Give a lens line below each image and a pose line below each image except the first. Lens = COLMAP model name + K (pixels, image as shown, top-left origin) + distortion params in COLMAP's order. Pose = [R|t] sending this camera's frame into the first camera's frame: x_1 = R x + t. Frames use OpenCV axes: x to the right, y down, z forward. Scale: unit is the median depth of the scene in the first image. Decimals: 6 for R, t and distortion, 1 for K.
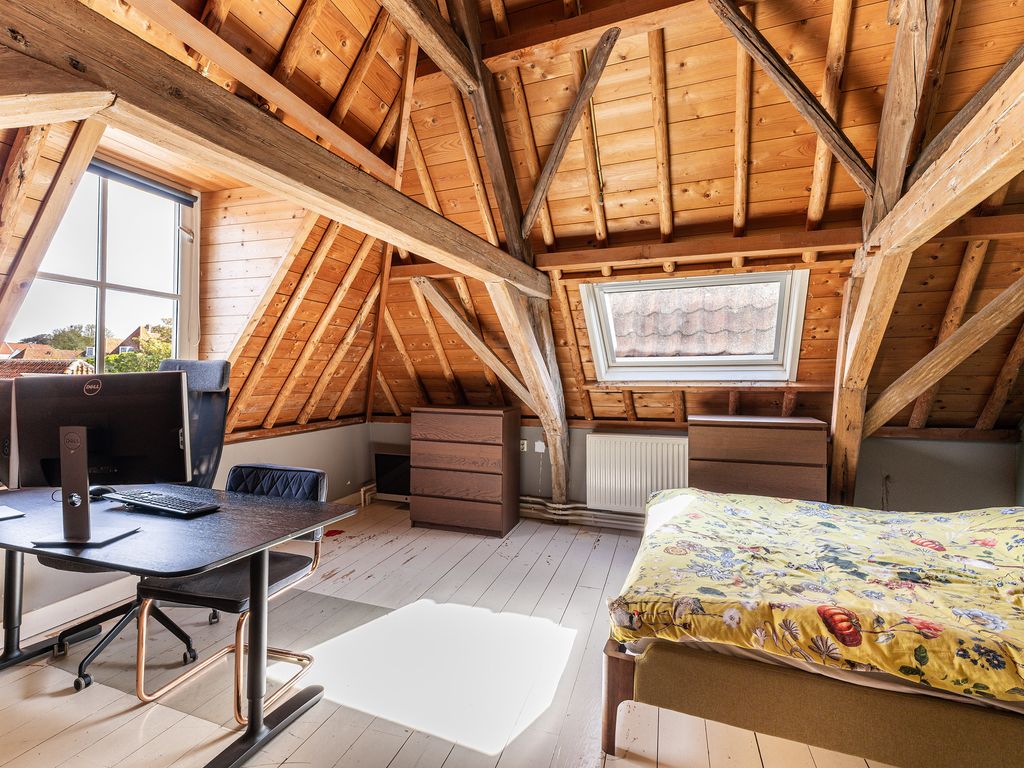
lens RADIAL K [[496.3, 0, 509.8], [0, 496.3, 373.2], [0, 0, 1]] dist [-0.000274, 0.002047]
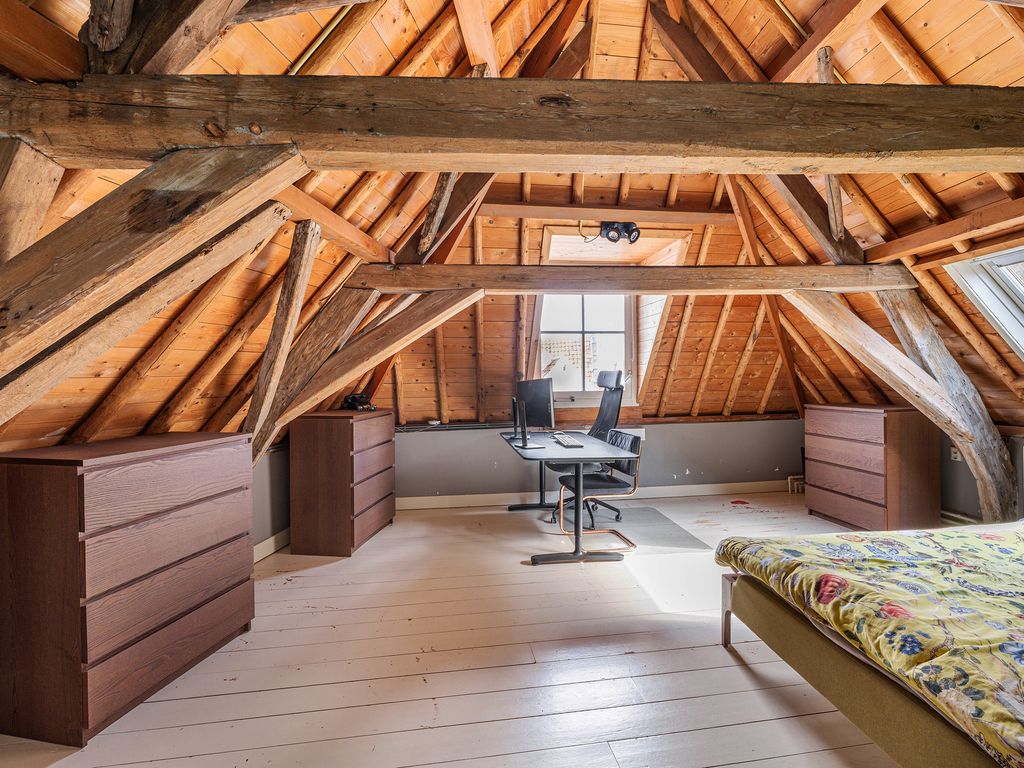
lens RADIAL K [[496.3, 0, 519.3], [0, 496.3, 387.8], [0, 0, 1]] dist [-0.000274, 0.002047]
pose [[0.449138, -0.002209, -0.893460, 0.697125], [0.024426, 0.999654, 0.009807, 0.009384], [0.893128, -0.026228, 0.449036, -0.066659]]
